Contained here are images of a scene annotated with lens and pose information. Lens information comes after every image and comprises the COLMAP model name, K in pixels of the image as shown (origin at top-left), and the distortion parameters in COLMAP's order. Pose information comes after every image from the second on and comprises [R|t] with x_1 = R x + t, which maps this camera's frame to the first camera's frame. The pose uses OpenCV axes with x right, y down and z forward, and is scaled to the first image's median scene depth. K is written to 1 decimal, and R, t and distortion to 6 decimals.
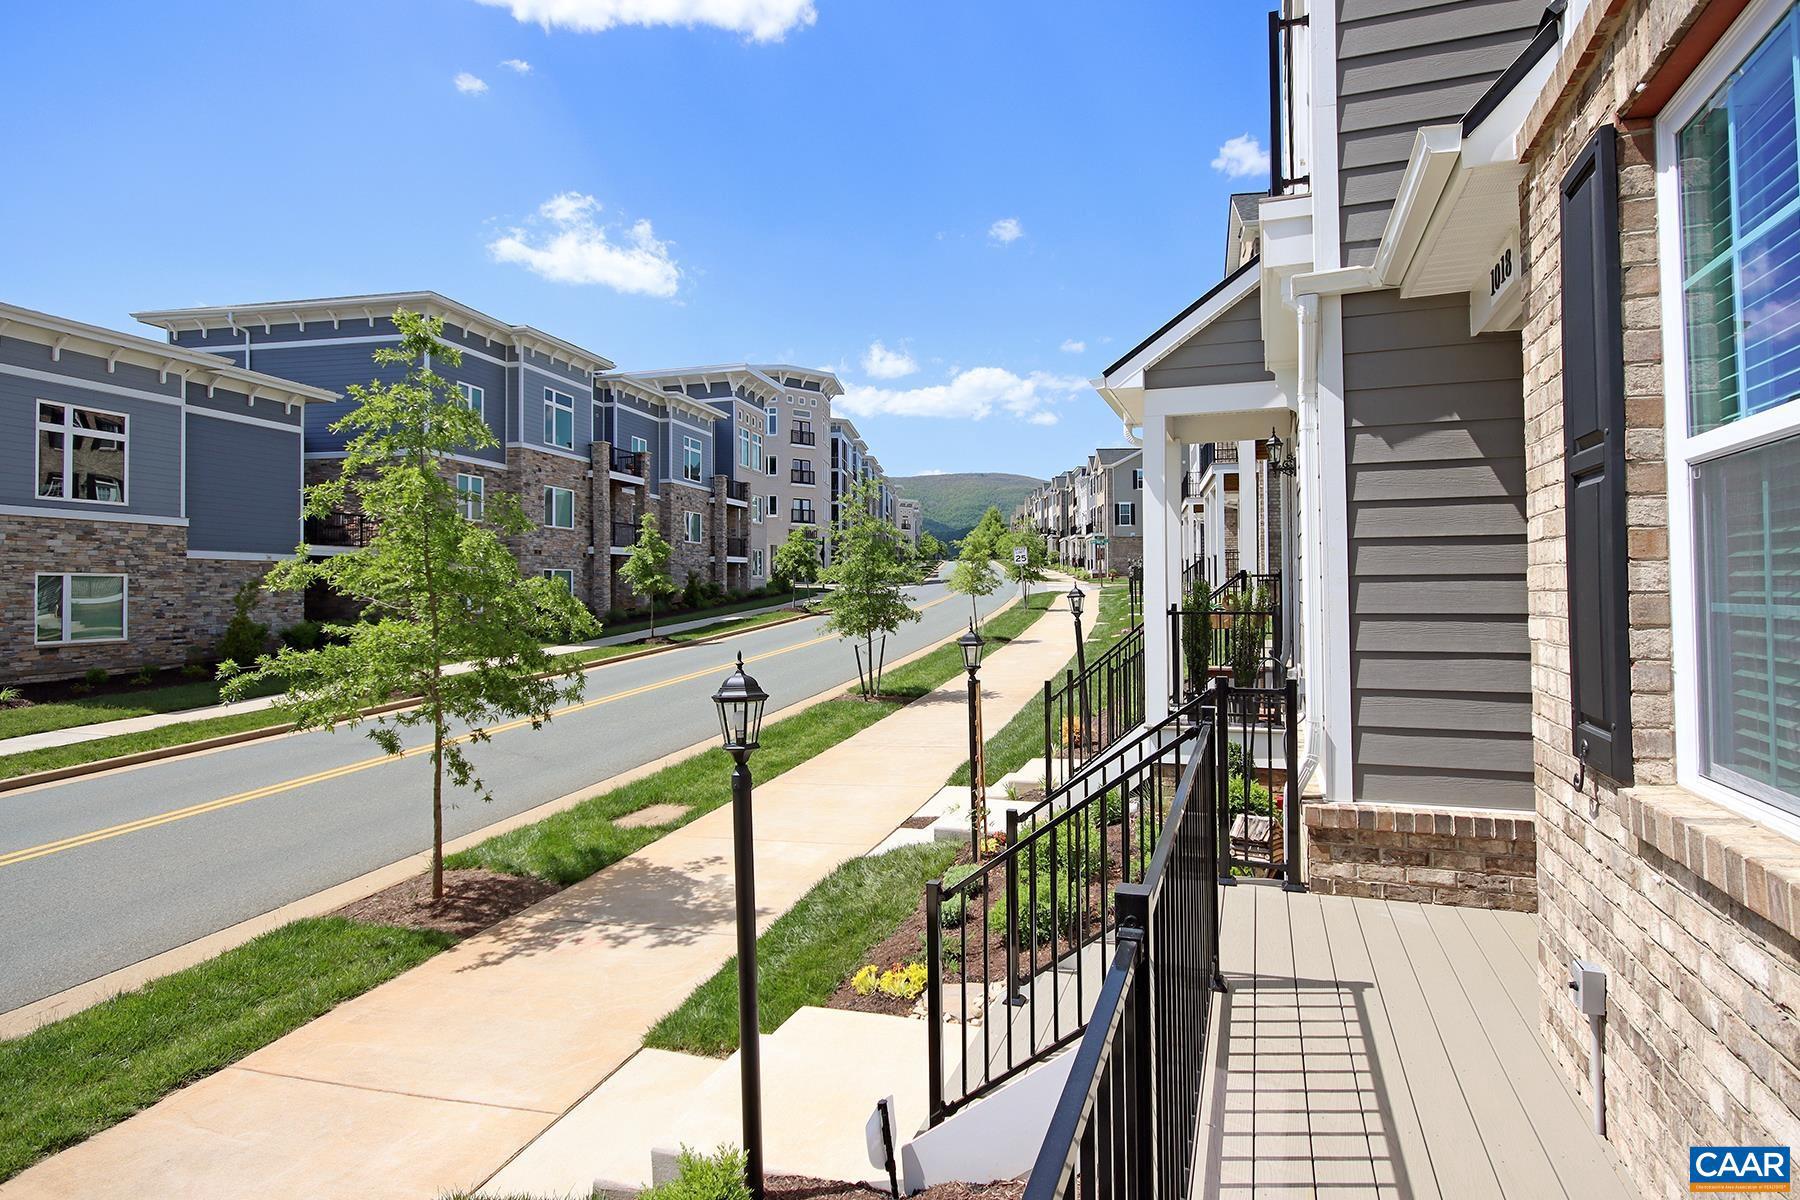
lens RADIAL K [[956.6, 0, 902.2], [0, 956.6, 570.7], [0, 0, 1]] dist [0.001284, 0.000122]
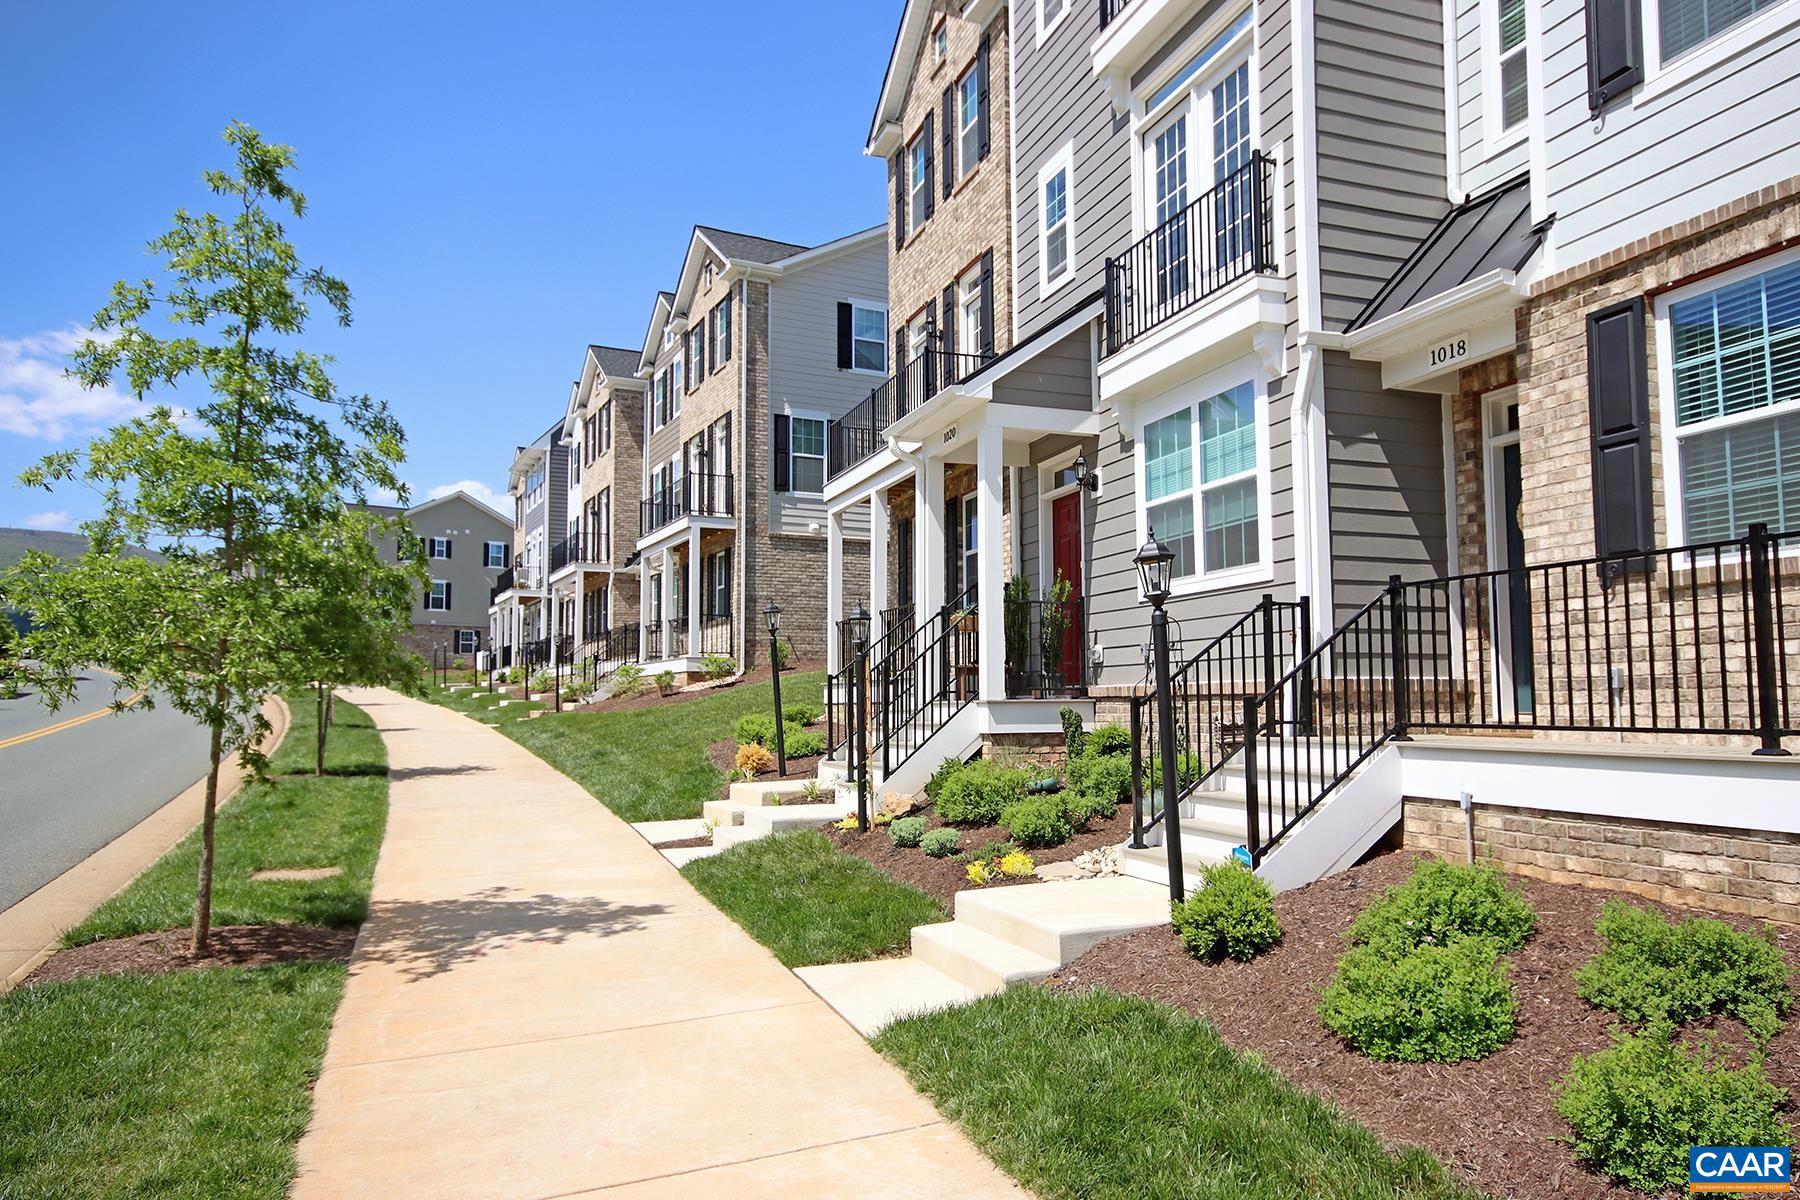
lens RADIAL K [[1221.5, 0, 902.5], [0, 1221.5, 619.2], [0, 0, 1]] dist [0.005855, 0.005153]
pose [[0.773704, 0.048026, 0.631724, -2.316791], [-0.016218, 0.998297, -0.056031, 0.482974], [-0.633340, 0.033106, 0.773165, -0.151410]]
